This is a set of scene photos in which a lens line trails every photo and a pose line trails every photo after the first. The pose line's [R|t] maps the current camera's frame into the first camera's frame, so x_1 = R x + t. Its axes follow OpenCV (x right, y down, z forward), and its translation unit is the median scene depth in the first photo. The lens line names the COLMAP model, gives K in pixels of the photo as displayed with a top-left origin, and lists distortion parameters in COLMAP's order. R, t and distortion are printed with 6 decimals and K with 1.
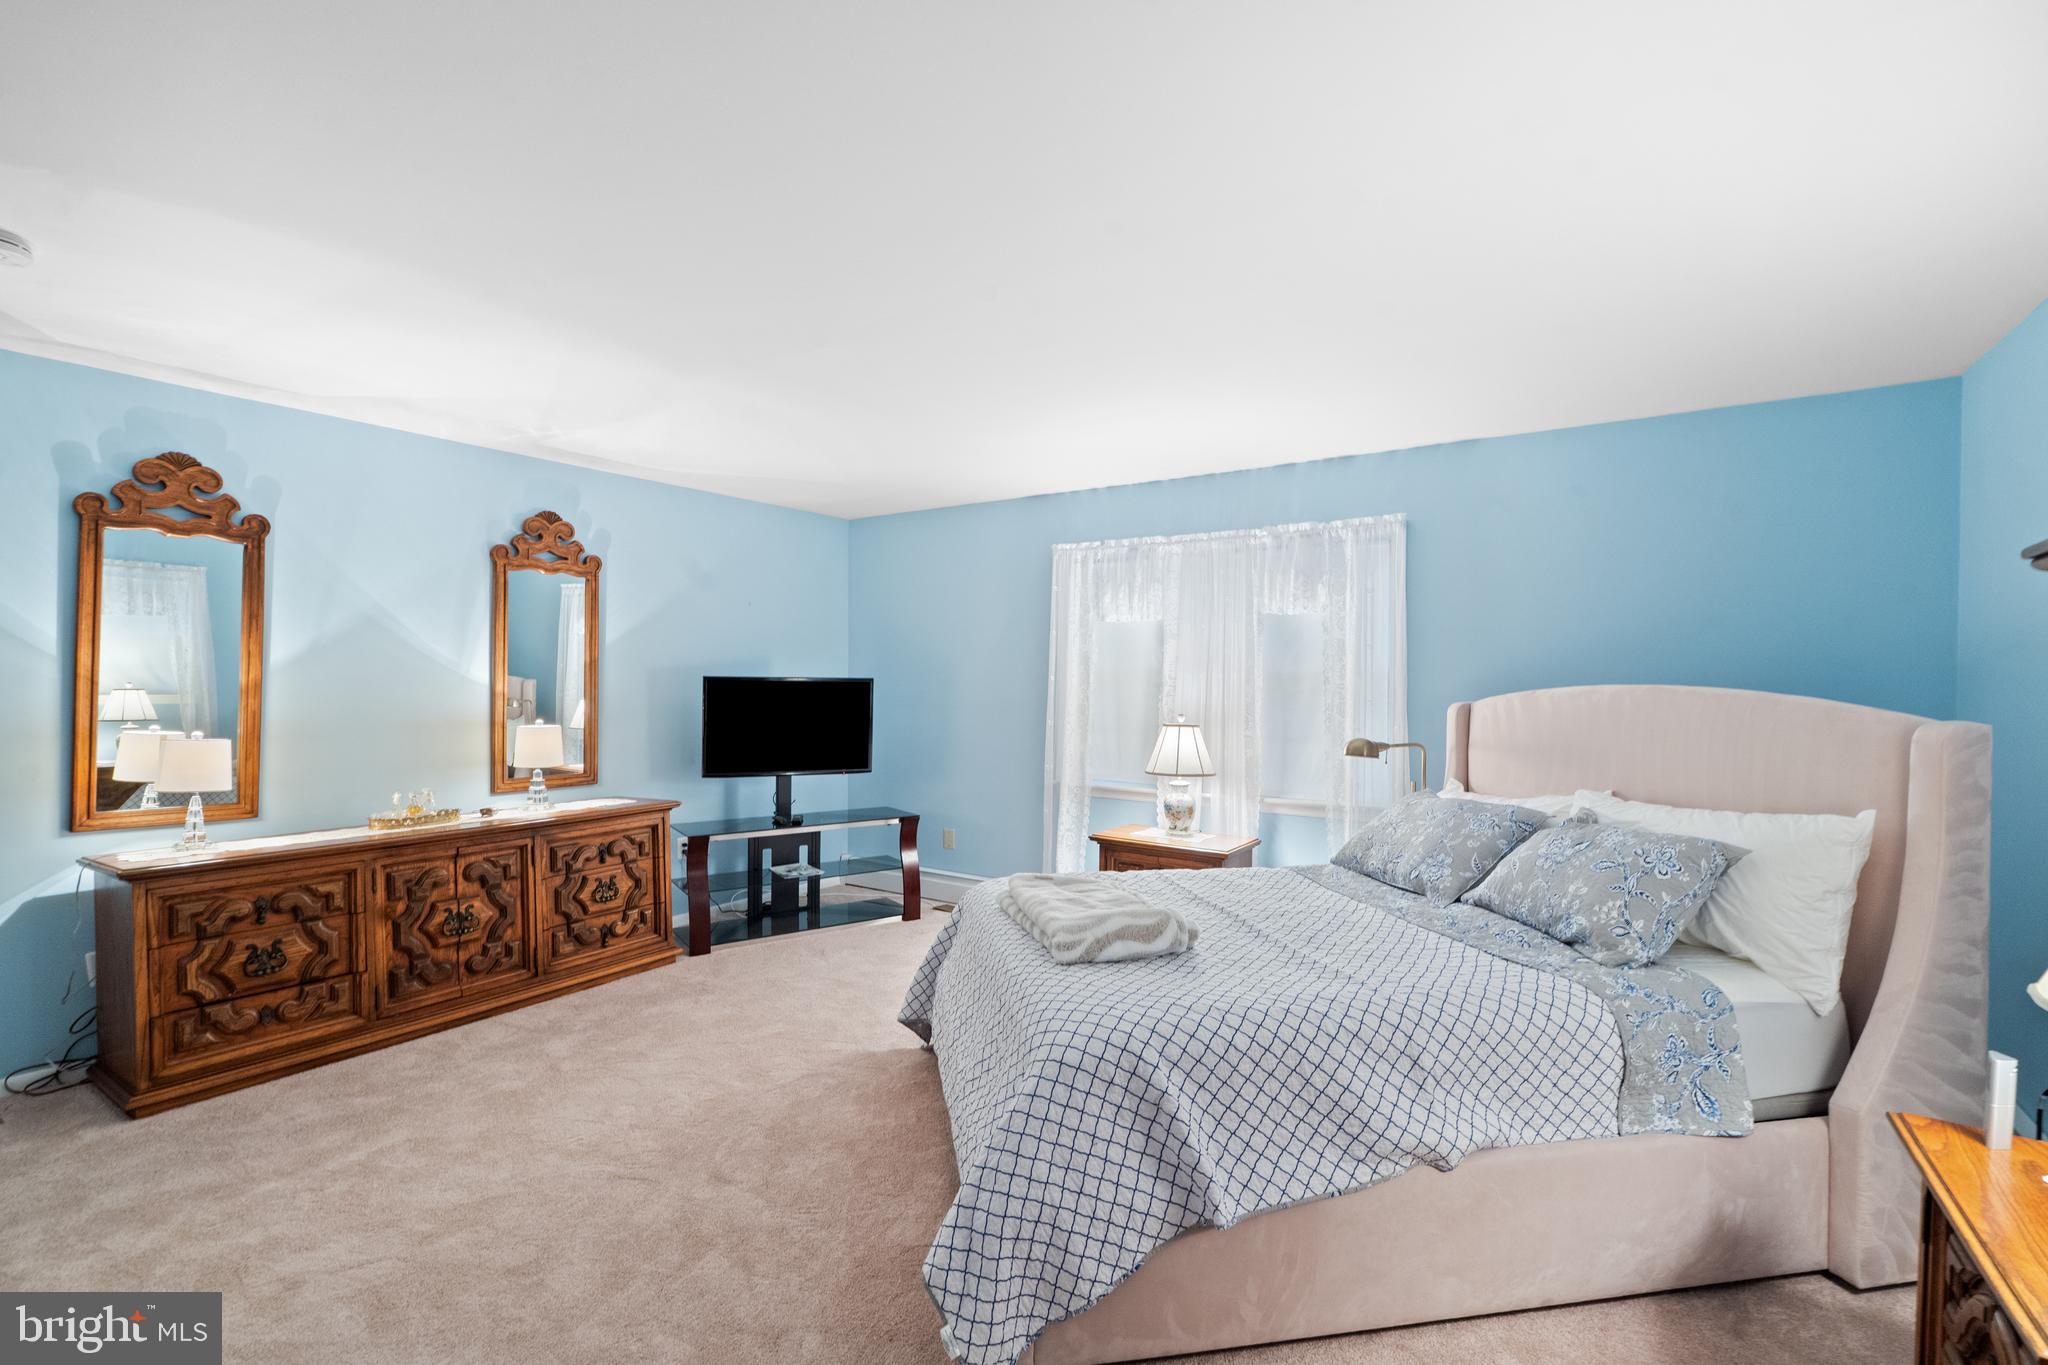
lens RADIAL K [[914.3, 0, 1026.9], [0, 914.3, 678.6], [0, 0, 1]] dist [-0.012236, 0.001890]
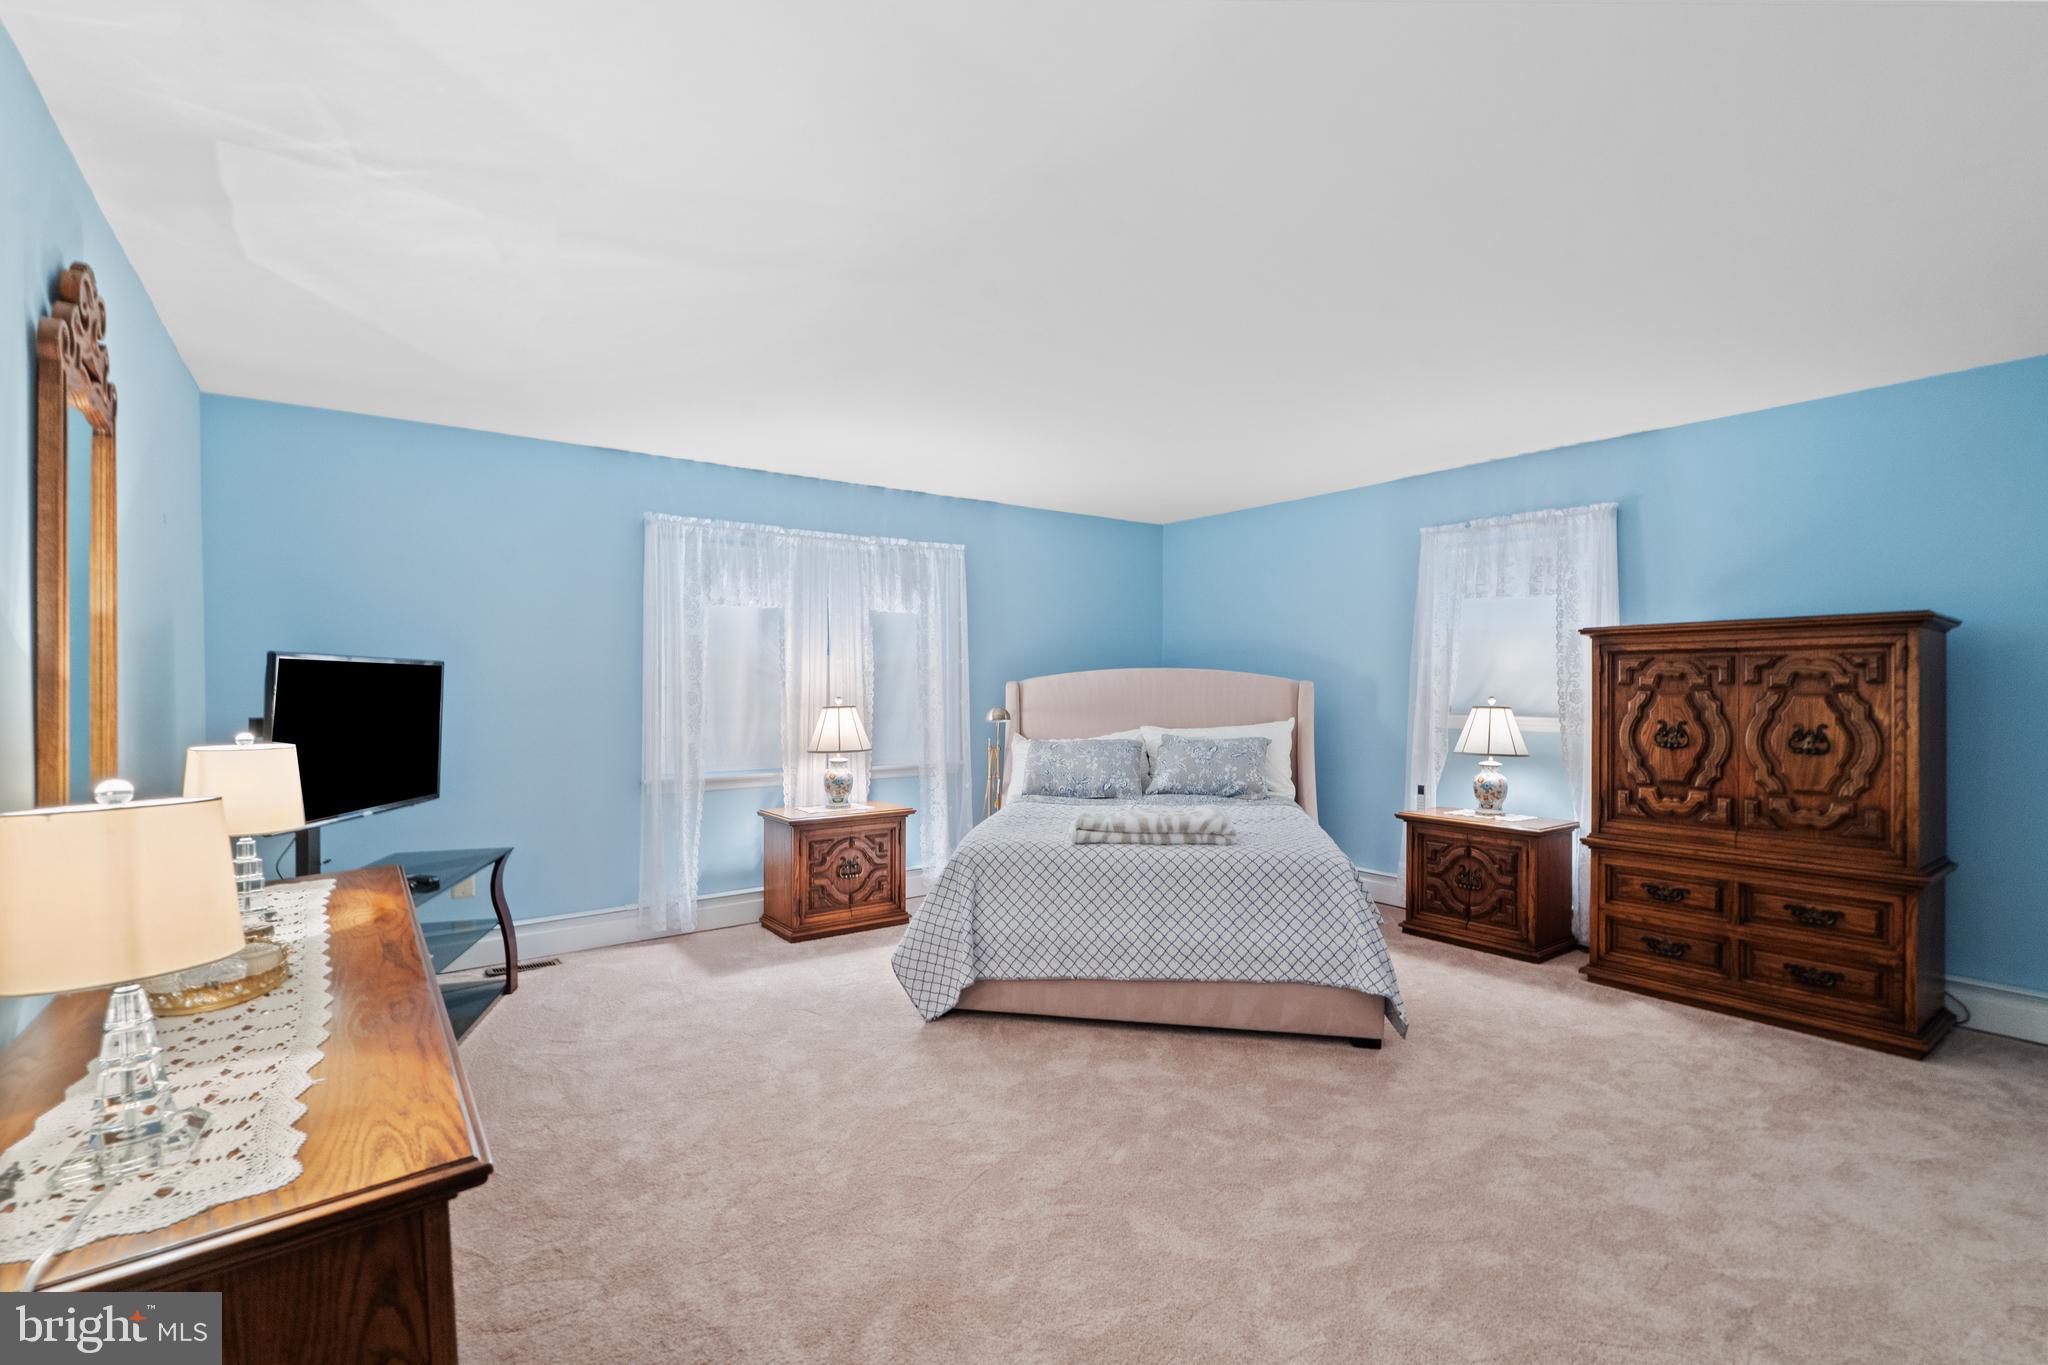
lens RADIAL K [[914.3, 0, 1034.5], [0, 914.3, 685.1], [0, 0, 1]] dist [-0.012236, 0.001890]
pose [[0.324005, -0.009610, 0.946006, -0.774015], [0.004286, 0.999953, 0.008690, 0.015787], [-0.946046, 0.001239, 0.324031, 0.412855]]
